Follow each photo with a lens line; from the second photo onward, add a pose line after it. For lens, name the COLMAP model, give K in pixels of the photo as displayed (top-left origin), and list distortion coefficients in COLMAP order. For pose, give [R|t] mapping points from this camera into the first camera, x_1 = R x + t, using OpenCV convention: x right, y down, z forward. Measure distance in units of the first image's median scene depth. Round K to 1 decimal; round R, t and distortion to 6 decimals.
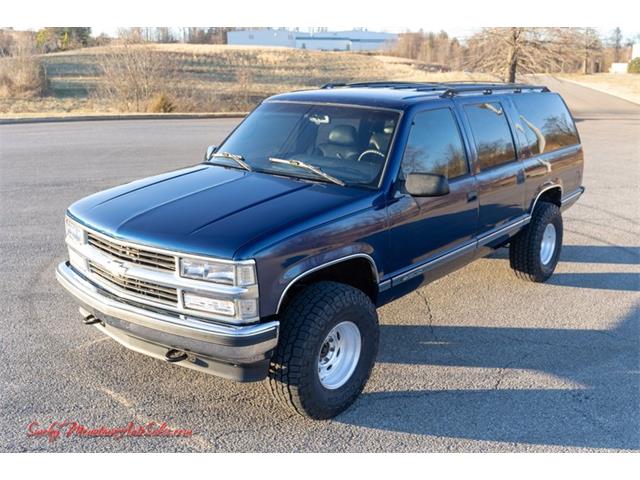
lens RADIAL K [[646.8, 0, 344.2], [0, 646.8, 244.4], [0, 0, 1]] dist [-0.042844, 0.000000]
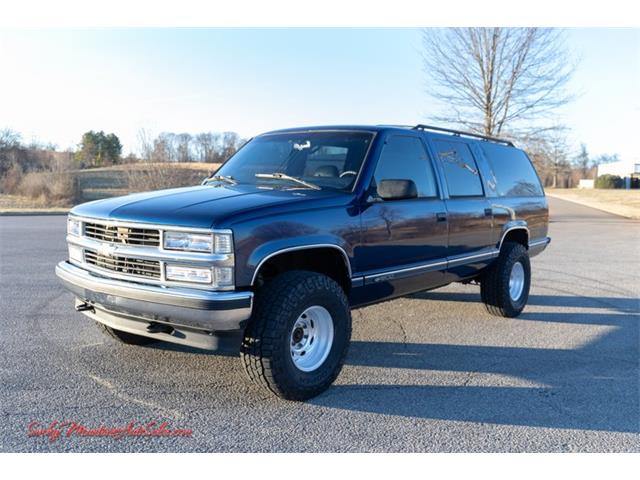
lens RADIAL K [[587.2, 0, 318.8], [0, 587.2, 257.2], [0, 0, 1]] dist [-0.051250, 0.016101]
pose [[0.999283, 0.012440, -0.035756, 0.033537], [-0.017532, 0.989156, -0.145818, 0.166586], [0.033554, 0.146340, 0.988665, 0.035114]]
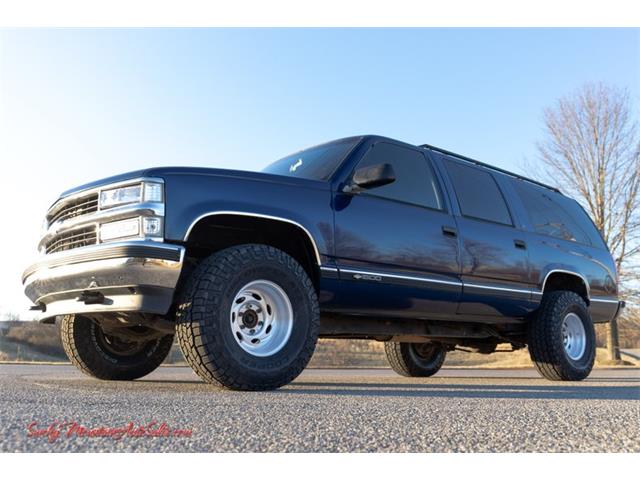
lens RADIAL K [[646.8, 0, 337.2], [0, 646.8, 237.4], [0, 0, 1]] dist [-0.042844, 0.000000]
pose [[0.983425, -0.043000, -0.176142, 0.243337], [-0.038754, 0.899172, -0.435877, 0.429048], [0.177124, 0.435479, 0.882601, 0.152510]]
